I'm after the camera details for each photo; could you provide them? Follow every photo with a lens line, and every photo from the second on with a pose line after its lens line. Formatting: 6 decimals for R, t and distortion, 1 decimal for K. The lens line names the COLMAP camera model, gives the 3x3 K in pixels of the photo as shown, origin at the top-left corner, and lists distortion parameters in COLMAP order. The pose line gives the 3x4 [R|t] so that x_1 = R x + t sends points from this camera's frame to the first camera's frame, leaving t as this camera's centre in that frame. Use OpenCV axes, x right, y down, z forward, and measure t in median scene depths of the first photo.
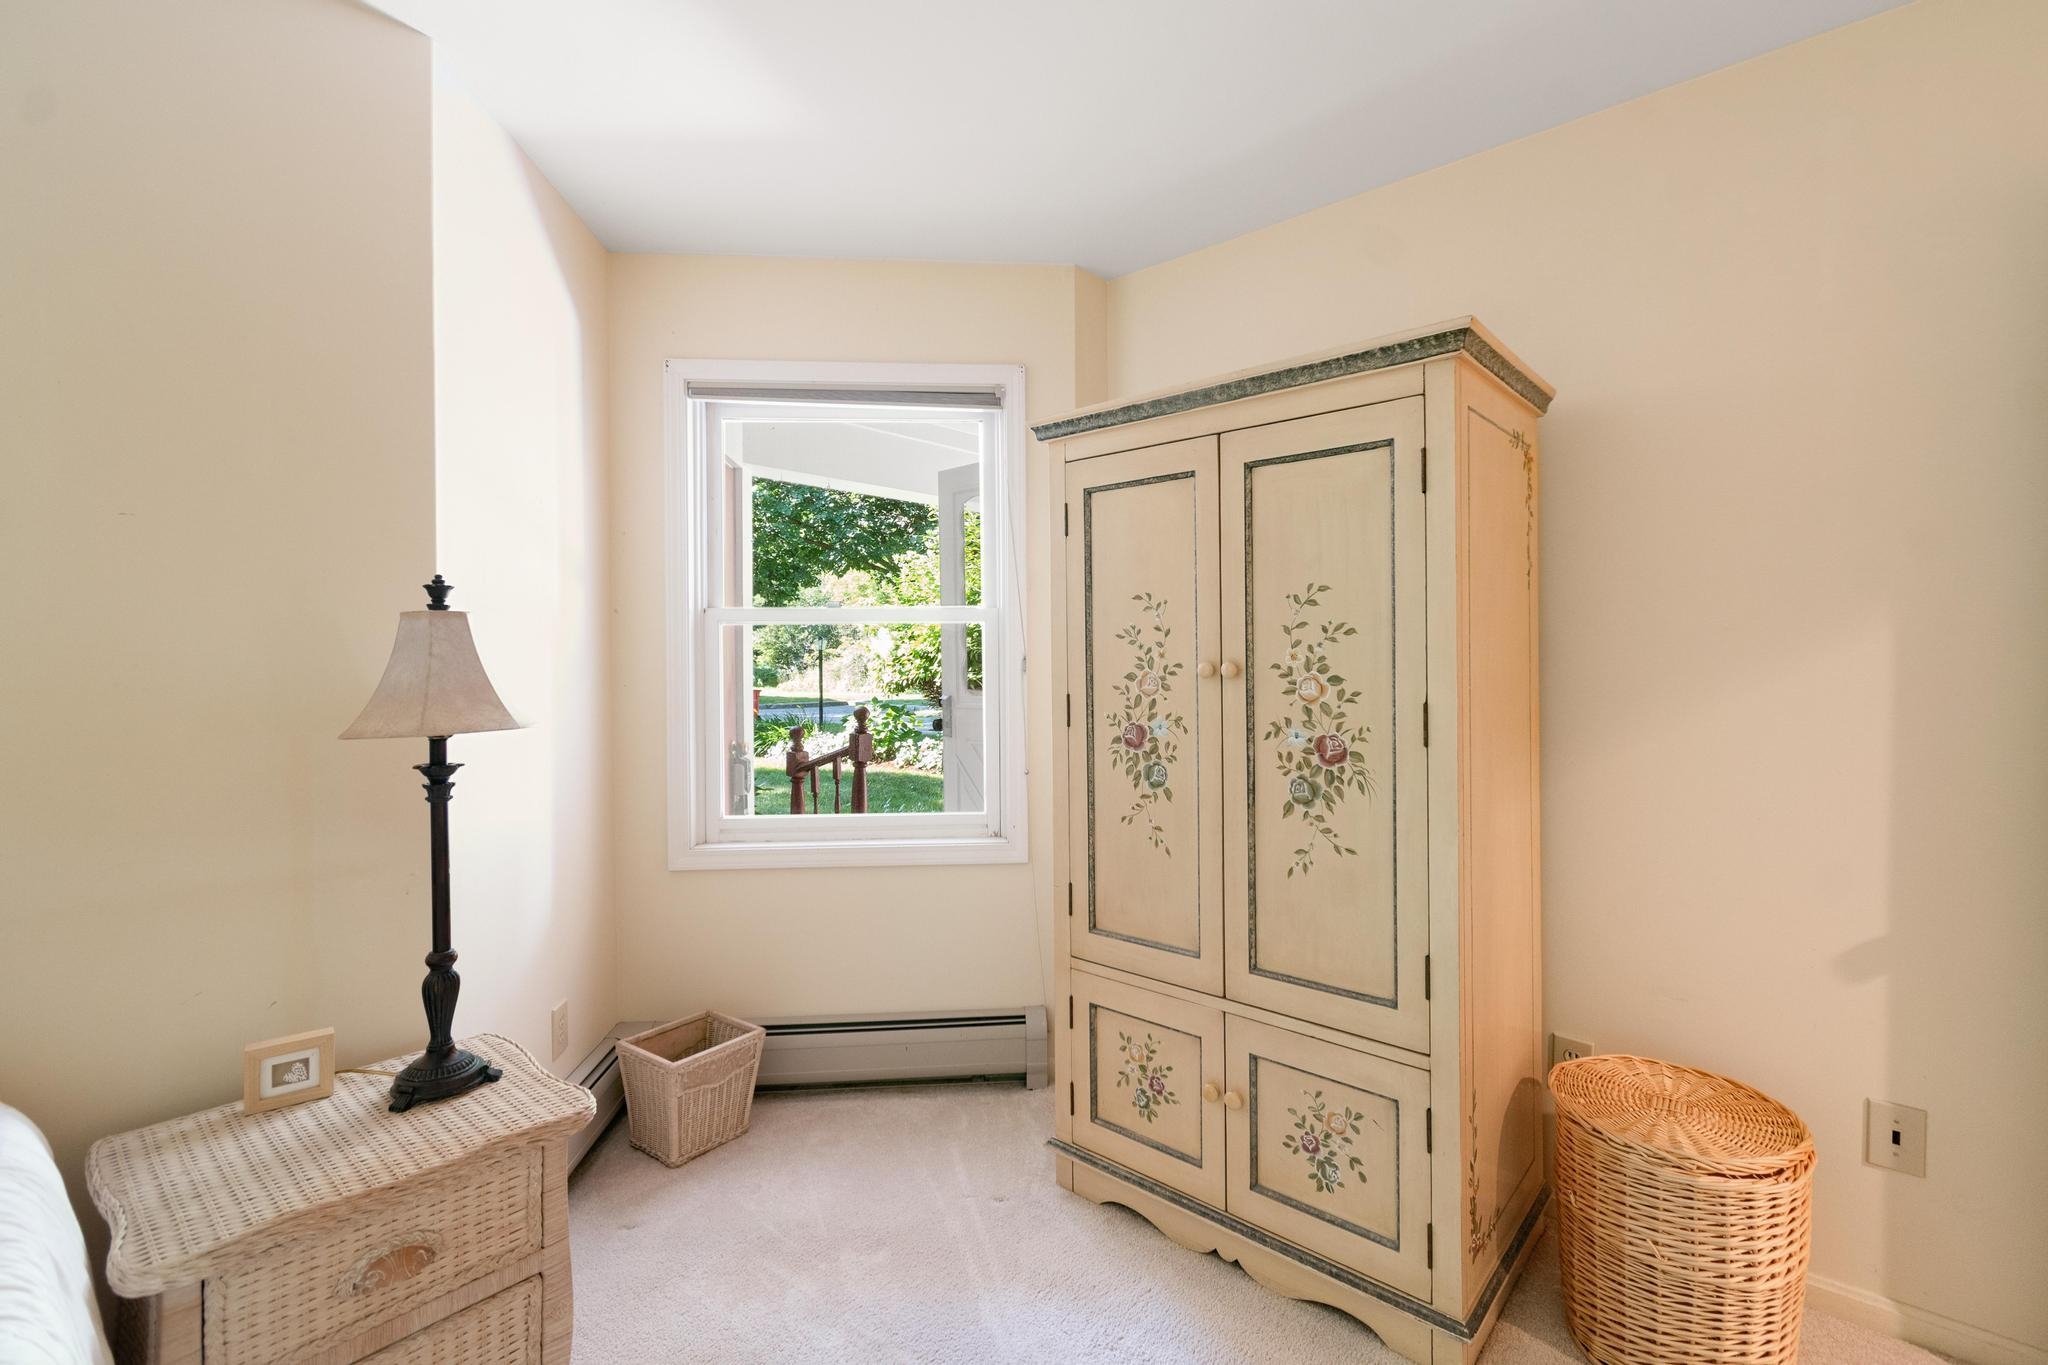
lens RADIAL K [[894.3, 0, 1028.5], [0, 894.3, 669.4], [0, 0, 1]] dist [0.001614, -0.000344]
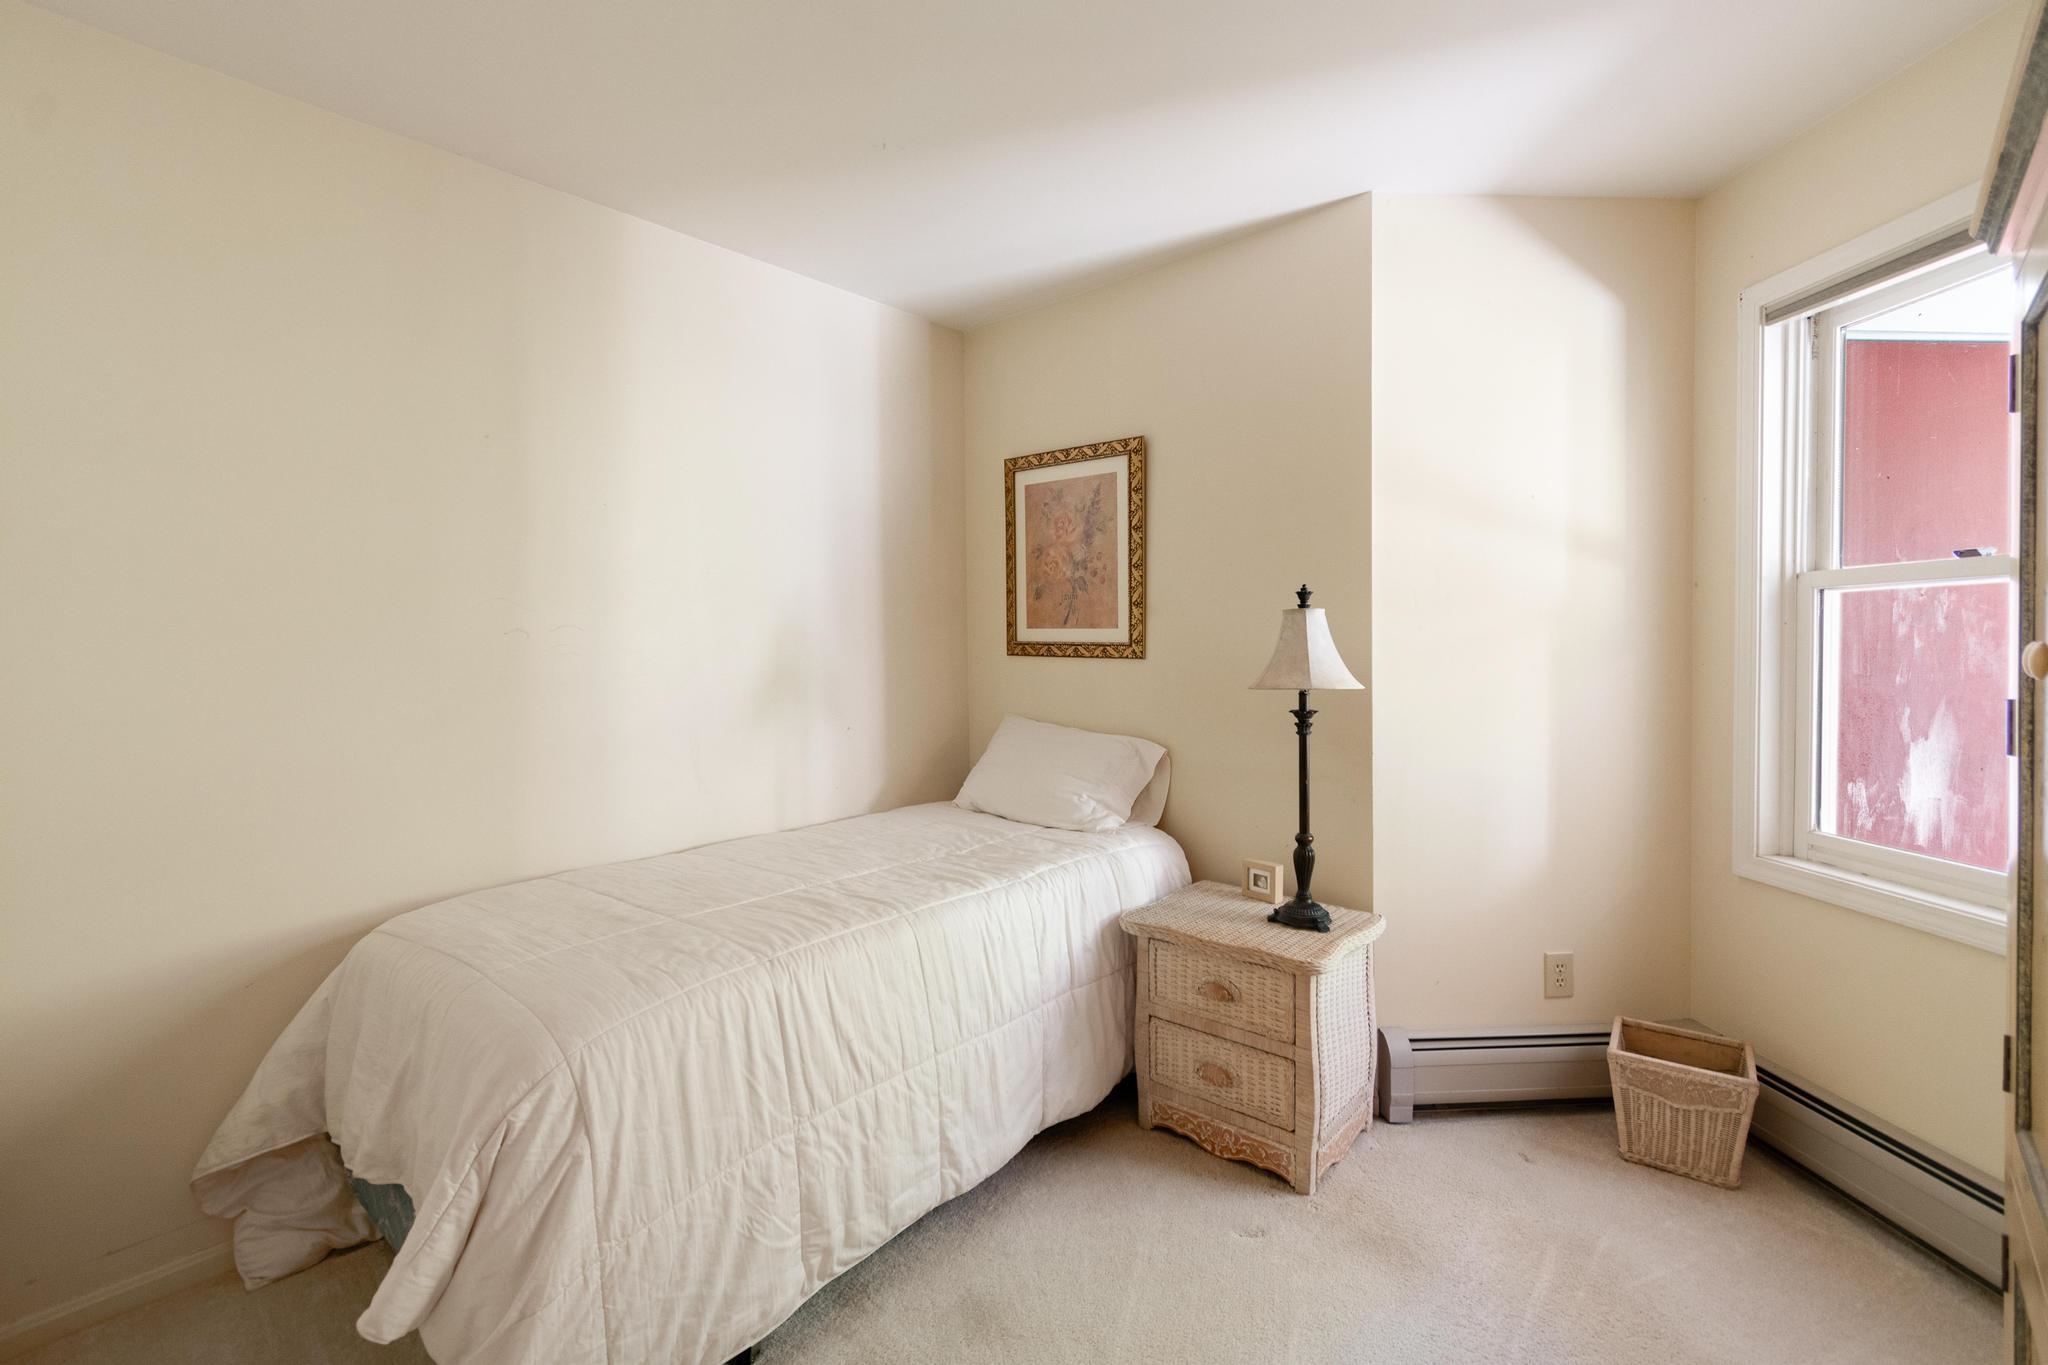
lens RADIAL K [[894.3, 0, 1027.8], [0, 894.3, 679.1], [0, 0, 1]] dist [0.001614, -0.000344]
pose [[0.005810, 0.043181, -0.999050, 0.835922], [0.000394, 0.999067, 0.043184, -0.012052], [0.999983, -0.000644, 0.005788, 0.524541]]
